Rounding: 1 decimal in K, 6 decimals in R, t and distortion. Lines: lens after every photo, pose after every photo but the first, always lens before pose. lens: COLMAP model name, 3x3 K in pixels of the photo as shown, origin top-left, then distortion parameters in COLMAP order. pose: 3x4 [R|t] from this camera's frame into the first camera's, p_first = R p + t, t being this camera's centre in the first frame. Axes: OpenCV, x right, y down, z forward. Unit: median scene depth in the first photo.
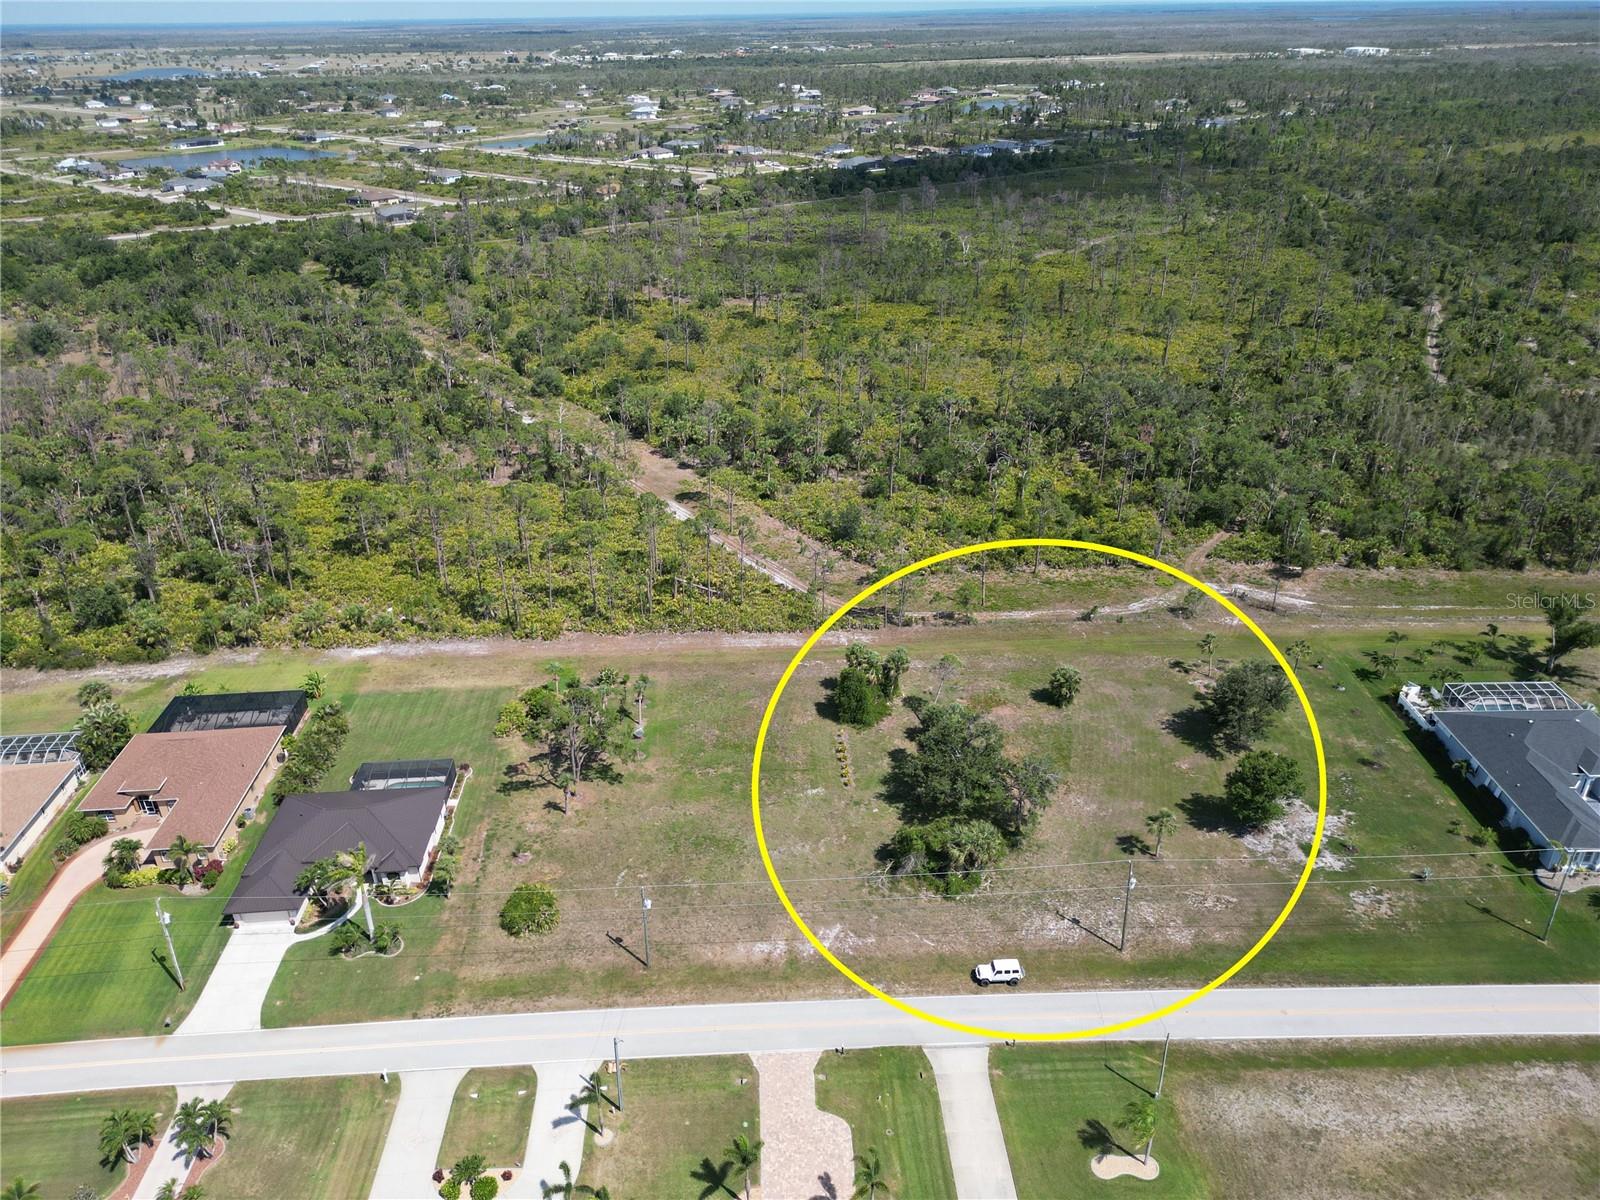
lens RADIAL K [[1120.1, 0, 796.5], [0, 1120.1, 595.0], [0, 0, 1]] dist [0.071965, -0.070071]
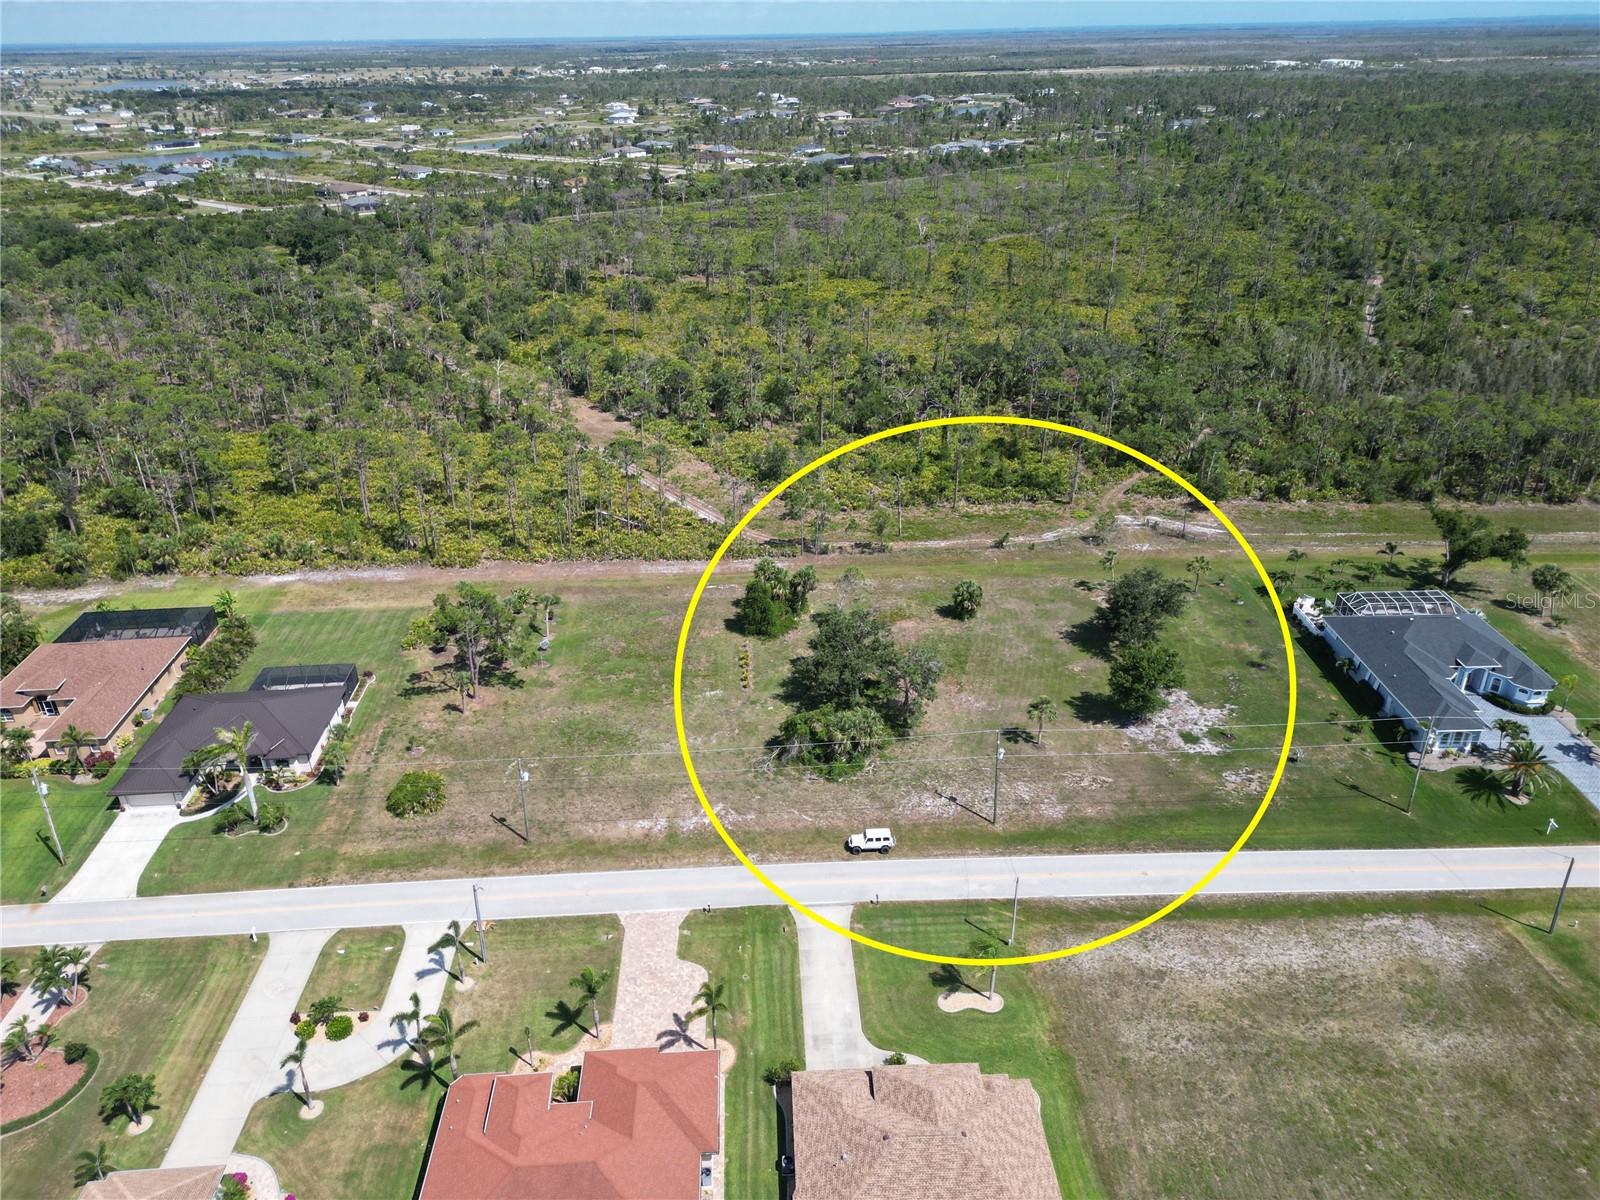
lens RADIAL K [[1120.1, 0, 796.5], [0, 1120.1, 595.0], [0, 0, 1]] dist [0.071965, -0.070071]
pose [[0.999963, -0.003565, 0.007869, 0.067292], [0.003680, 0.999886, -0.014648, 0.080919], [-0.007816, 0.014676, 0.999862, -0.011892]]
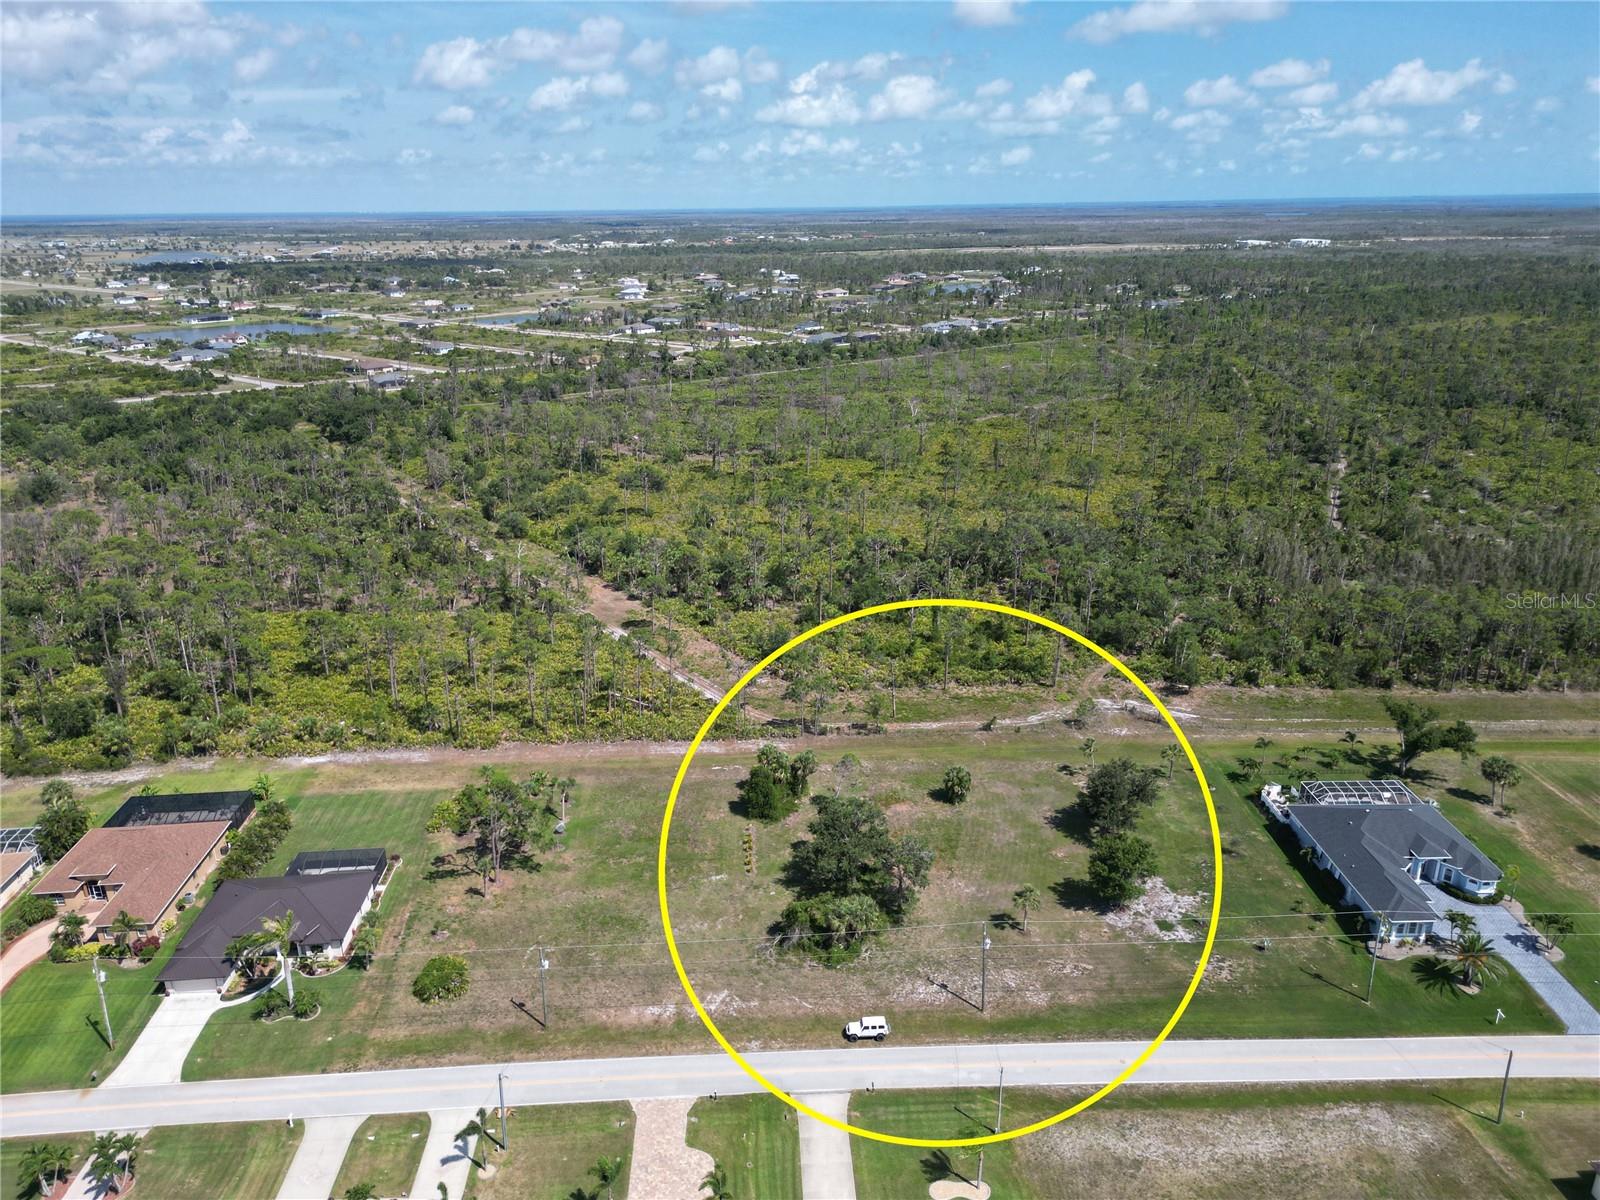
lens RADIAL K [[1120.1, 0, 796.5], [0, 1120.1, 595.0], [0, 0, 1]] dist [0.071965, -0.070071]
pose [[0.999956, 0.001171, 0.009358, 0.064614], [0.000175, 0.989782, -0.142586, 0.048406], [-0.009430, 0.142581, 0.989738, -0.089154]]
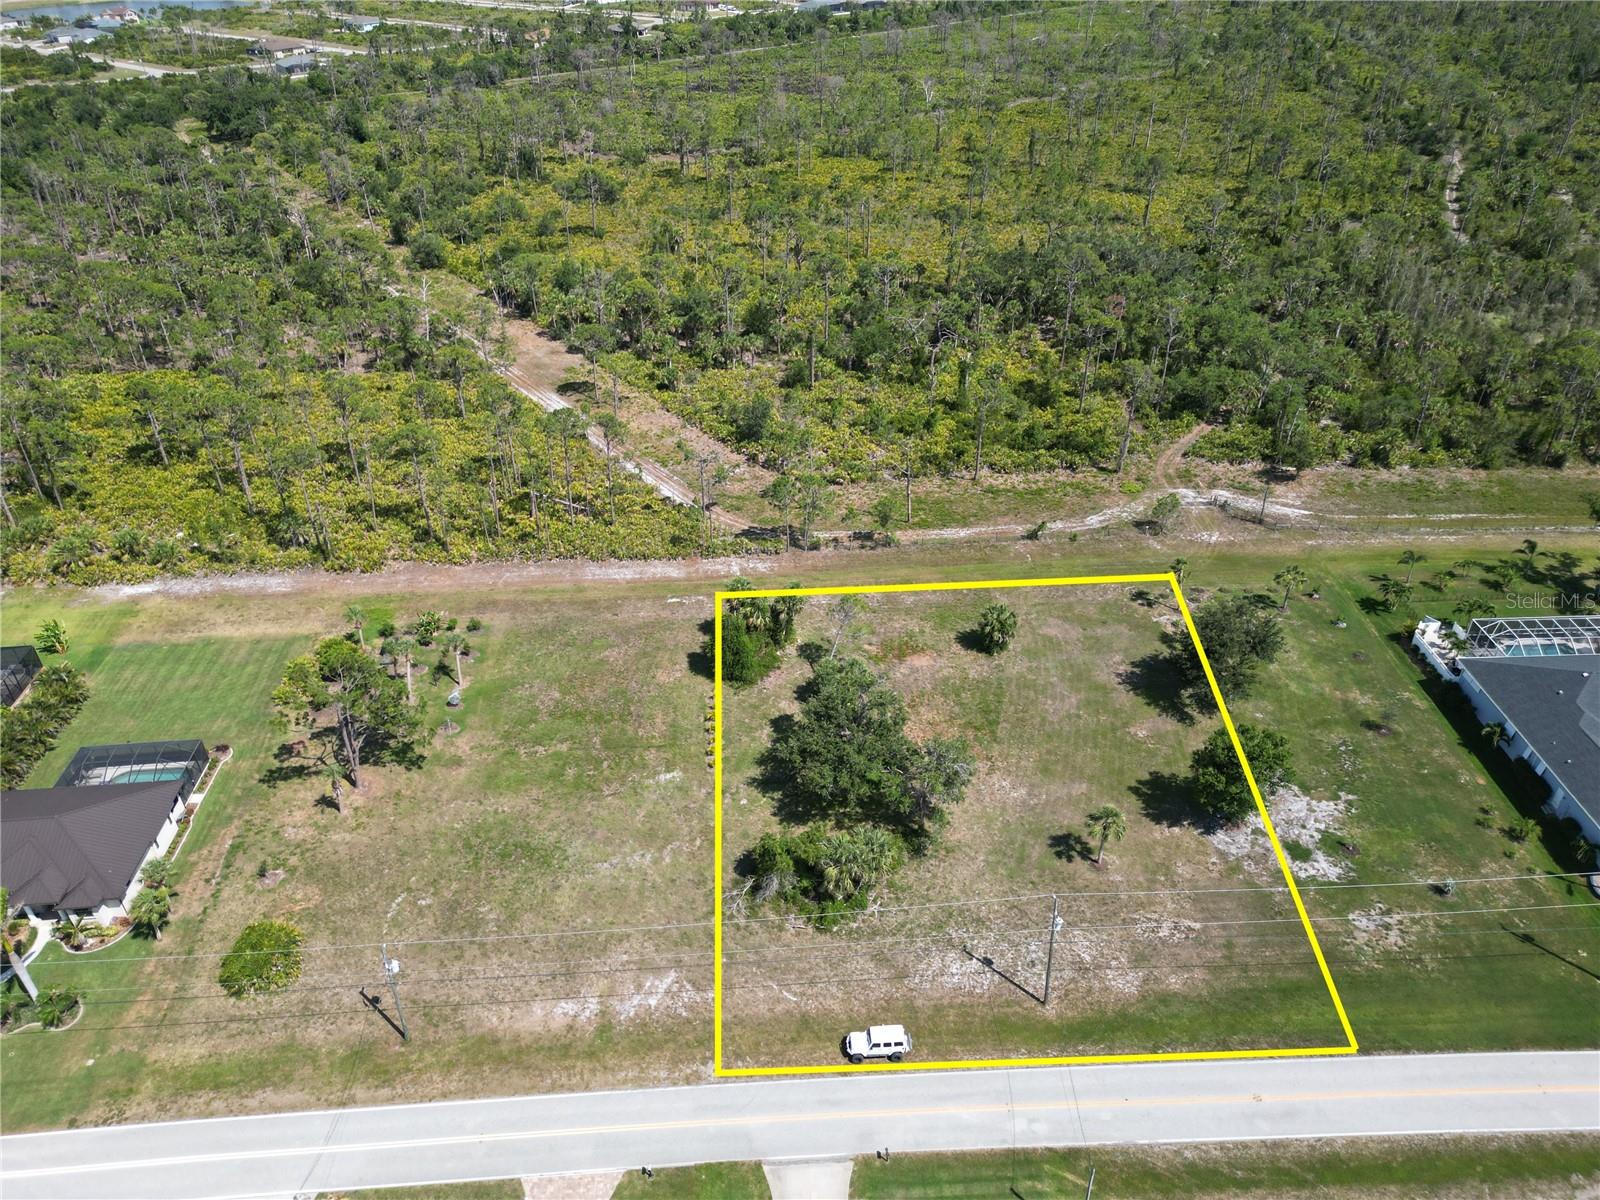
lens RADIAL K [[1120.1, 0, 796.5], [0, 1120.1, 595.0], [0, 0, 1]] dist [0.071965, -0.070071]
pose [[0.999878, -0.012846, 0.008857, 0.079408], [0.011878, 0.994738, 0.101763, -0.022611], [-0.010118, -0.101646, 0.994769, 0.188206]]
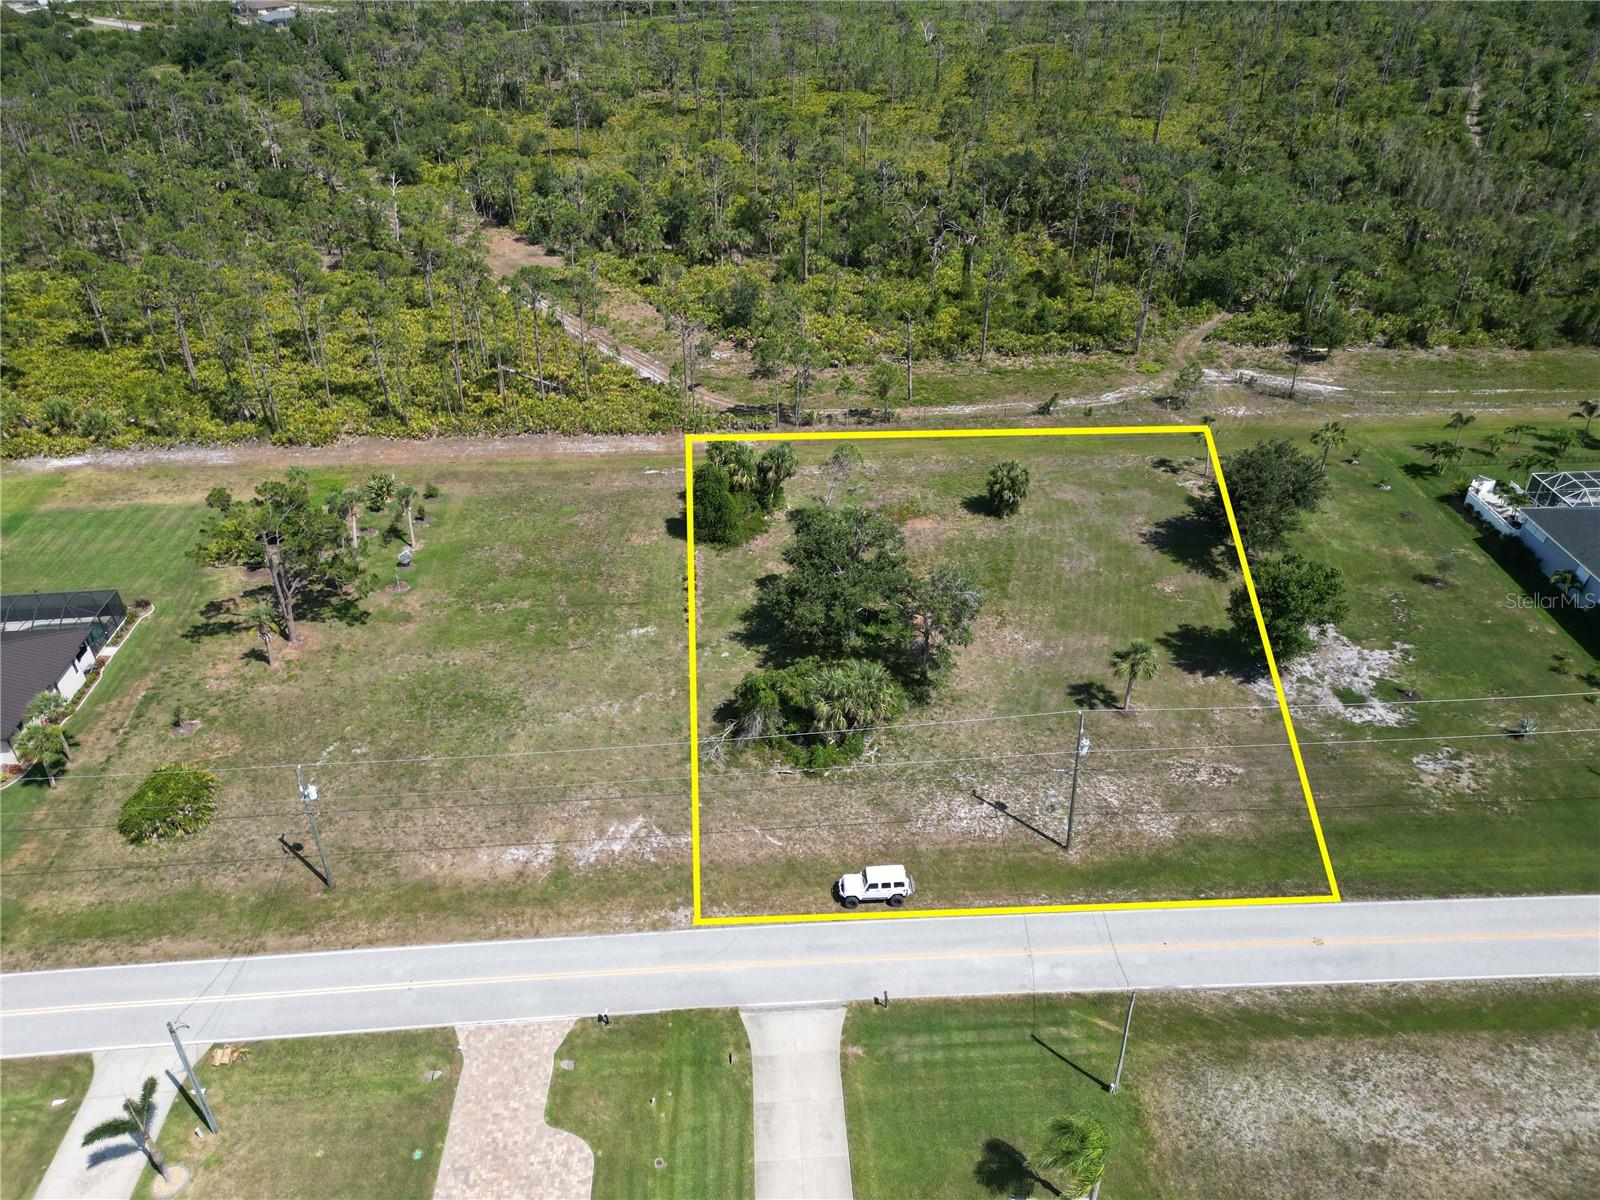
lens RADIAL K [[1120.1, 0, 796.5], [0, 1120.1, 595.0], [0, 0, 1]] dist [0.071965, -0.070071]
pose [[0.999860, -0.012398, 0.011259, 0.083565], [0.011238, 0.995141, 0.097813, 0.068609], [-0.012417, -0.097673, 0.995141, 0.245625]]
